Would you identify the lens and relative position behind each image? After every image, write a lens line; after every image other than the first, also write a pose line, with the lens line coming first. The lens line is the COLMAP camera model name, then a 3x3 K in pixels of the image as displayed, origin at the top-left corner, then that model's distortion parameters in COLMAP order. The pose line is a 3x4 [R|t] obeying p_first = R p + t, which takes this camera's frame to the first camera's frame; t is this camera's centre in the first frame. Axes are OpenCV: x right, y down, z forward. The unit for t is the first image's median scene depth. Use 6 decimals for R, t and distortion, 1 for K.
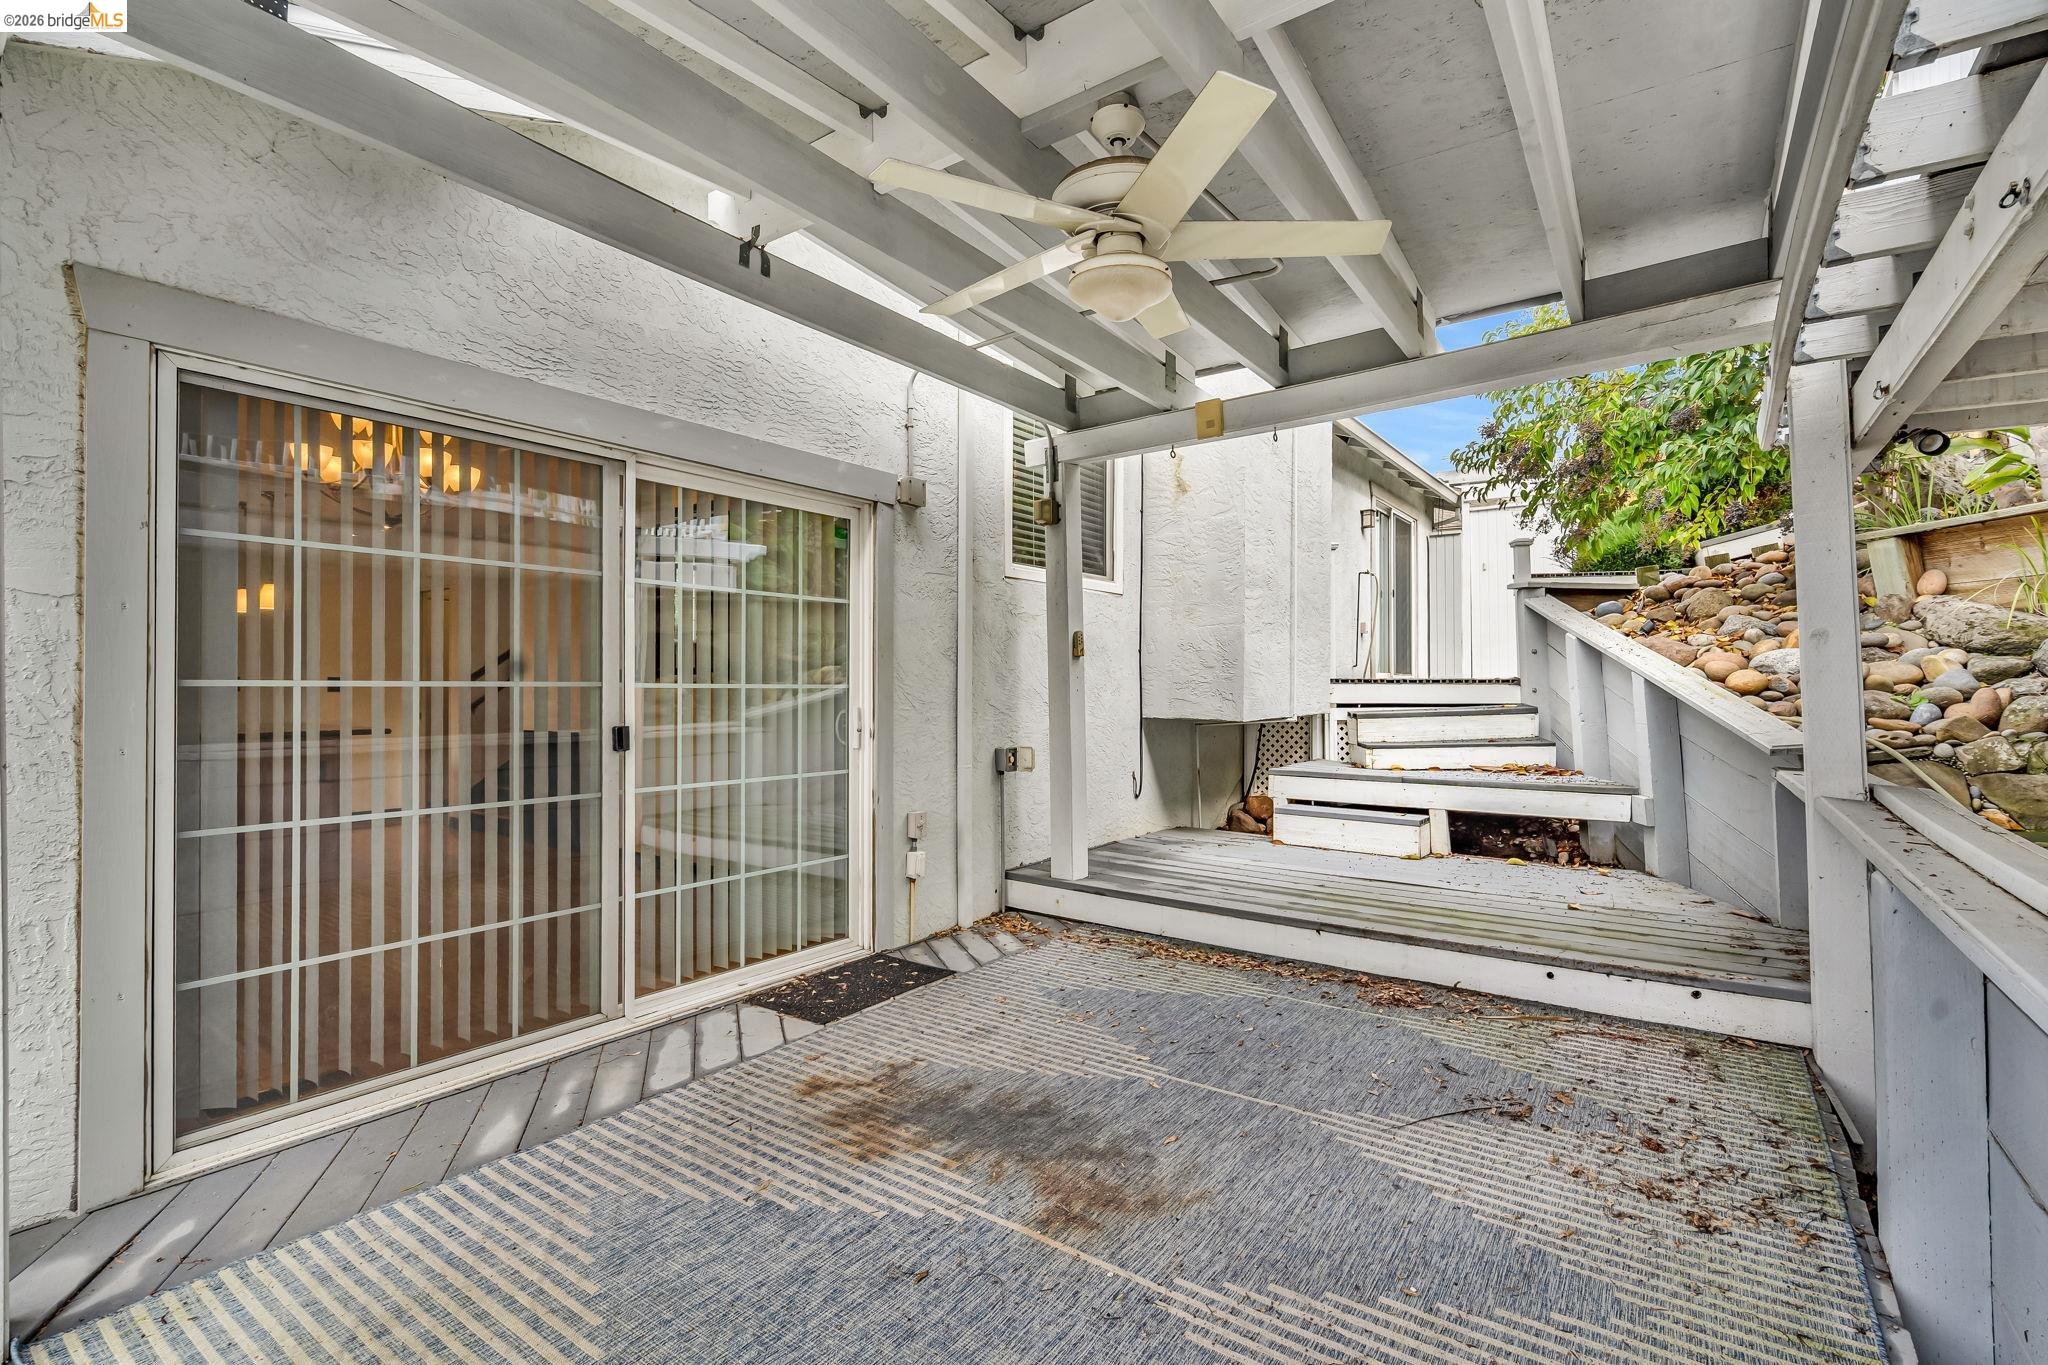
lens RADIAL K [[945.5, 0, 1025.1], [0, 945.5, 678.9], [0, 0, 1]] dist [0.001070, 0.000191]
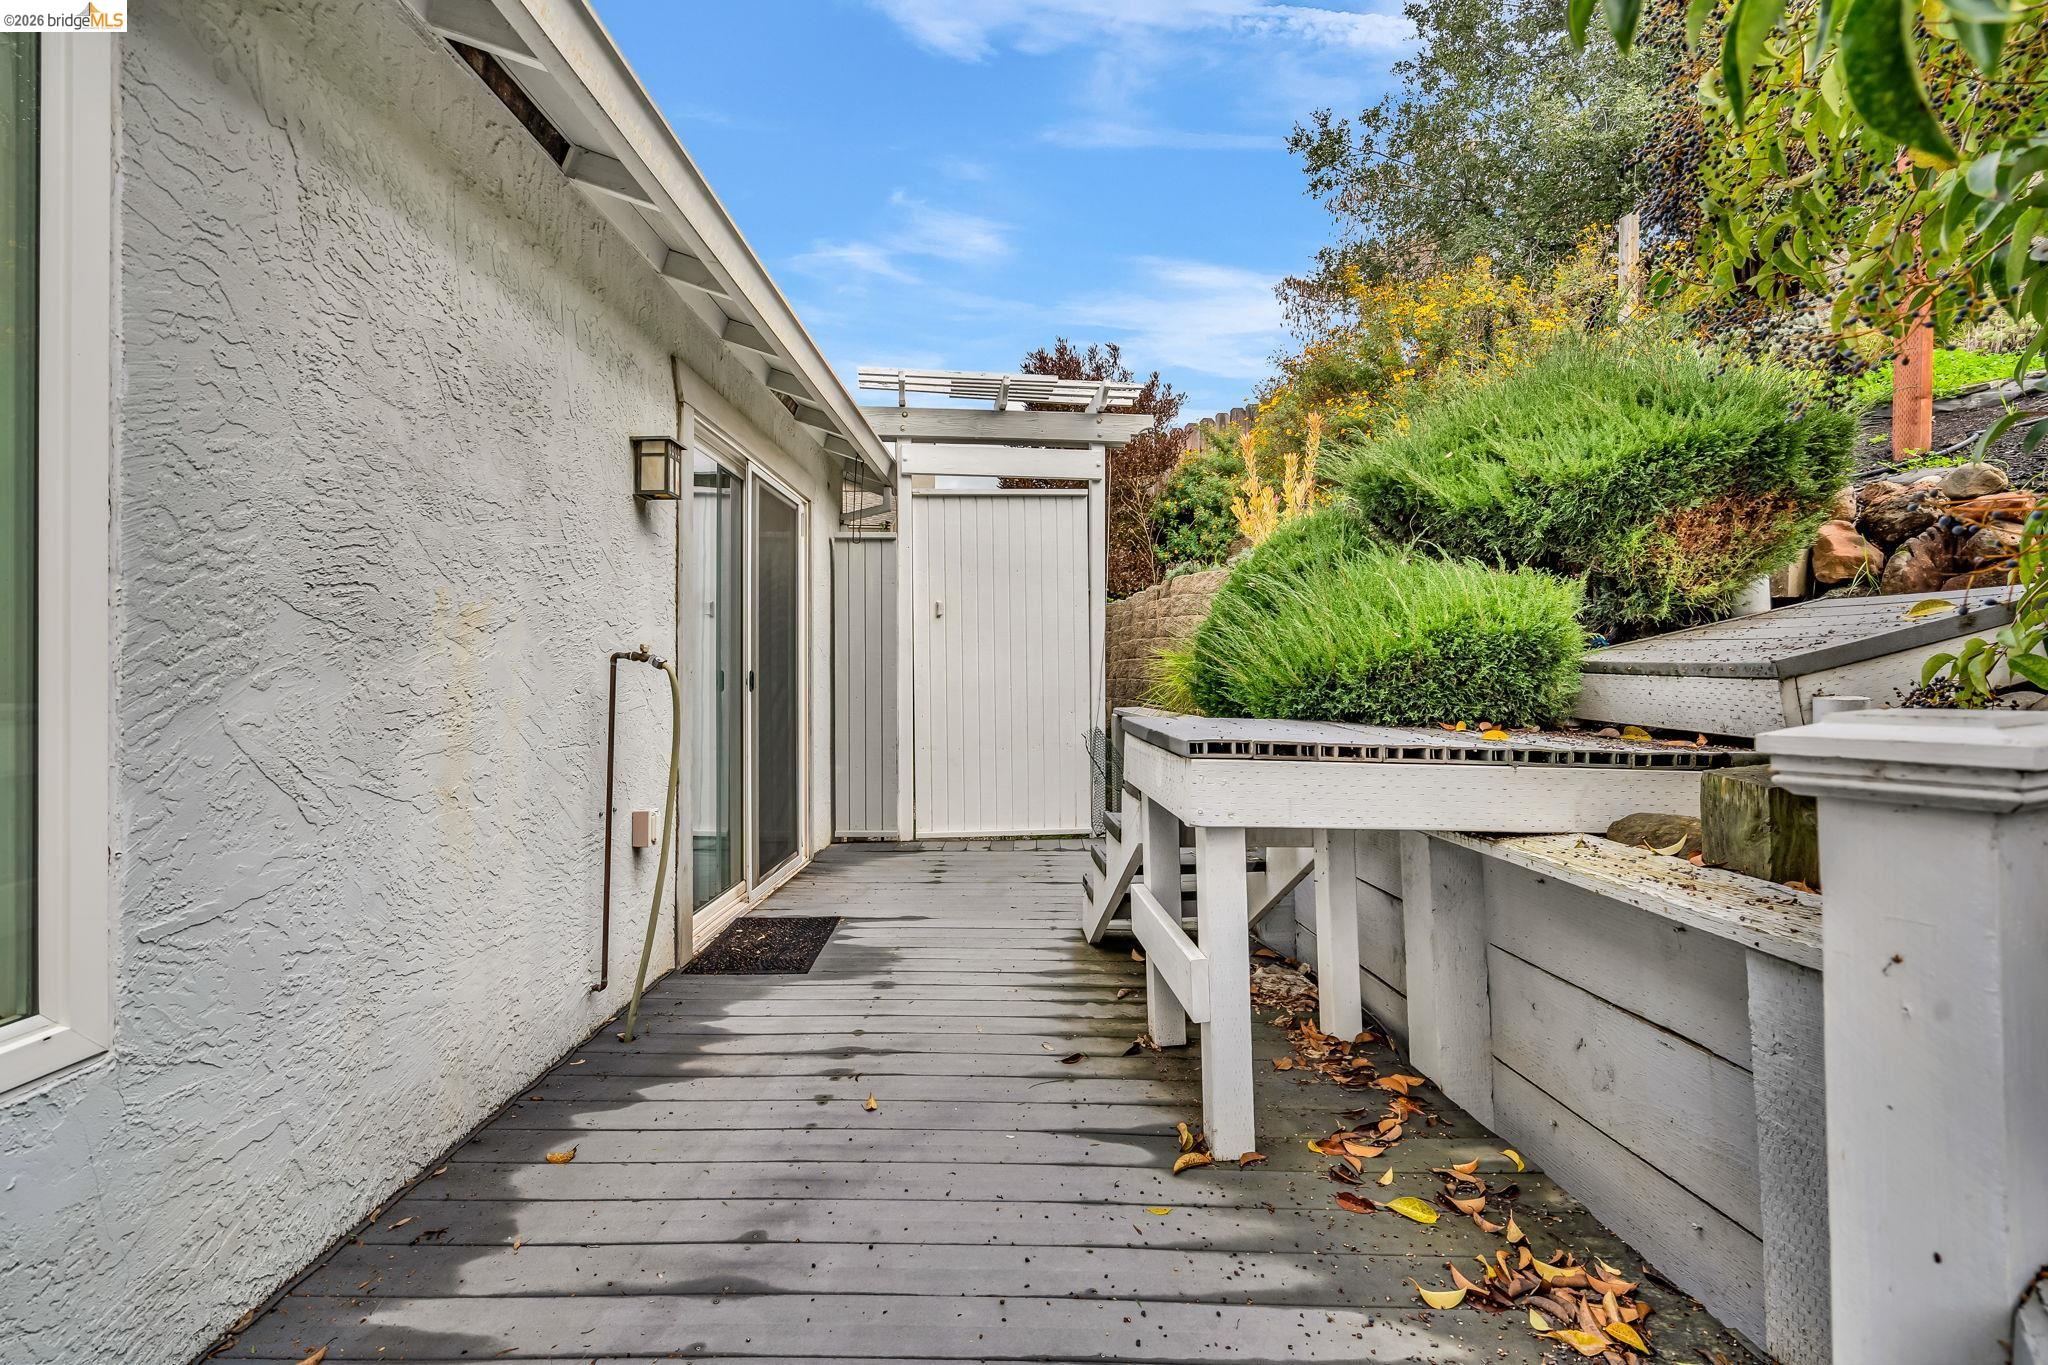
lens RADIAL K [[945.5, 0, 1025.1], [0, 945.5, 678.9], [0, 0, 1]] dist [0.001070, 0.000191]
pose [[0.814612, -0.004468, 0.579990, 0.247515], [-0.004812, 0.999884, 0.014462, -0.095308], [-0.579987, -0.014572, 0.814496, 0.600914]]
